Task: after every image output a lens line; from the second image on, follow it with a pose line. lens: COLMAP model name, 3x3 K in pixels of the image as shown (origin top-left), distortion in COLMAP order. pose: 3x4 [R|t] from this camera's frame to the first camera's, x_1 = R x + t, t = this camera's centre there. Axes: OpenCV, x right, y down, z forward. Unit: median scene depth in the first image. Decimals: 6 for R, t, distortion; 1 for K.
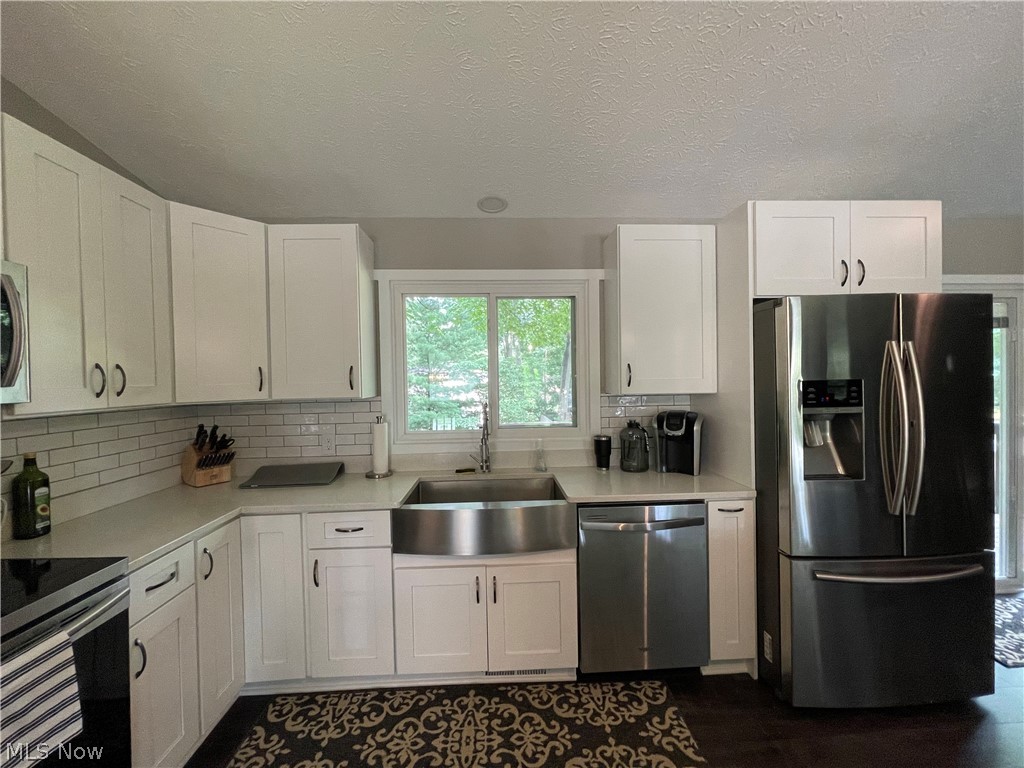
lens RADIAL K [[411.9, 0, 512.0], [0, 411.9, 384.0], [0, 0, 1]] dist [-0.003718, -0.000203]
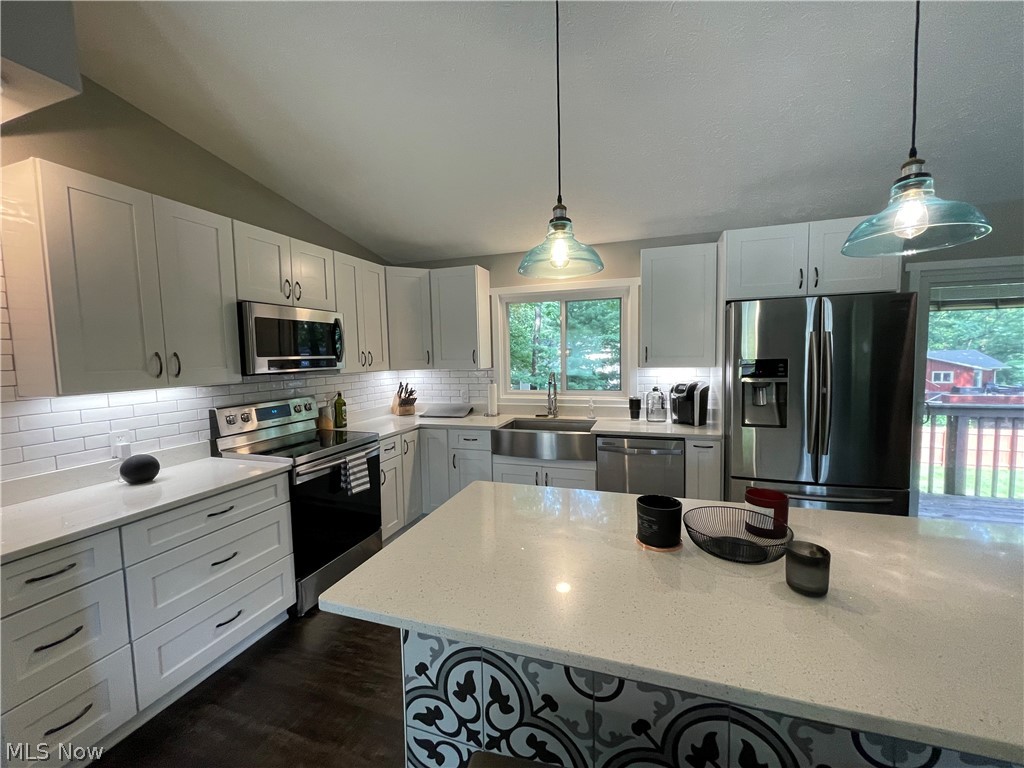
lens RADIAL K [[413.0, 0, 512.0], [0, 413.0, 384.0], [0, 0, 1]] dist [0.001207, -0.000059]
pose [[0.932742, 0.023919, -0.359751, 0.434132], [0.000152, 0.997771, 0.066733, -0.017981], [0.360546, -0.062299, 0.930659, -0.630952]]
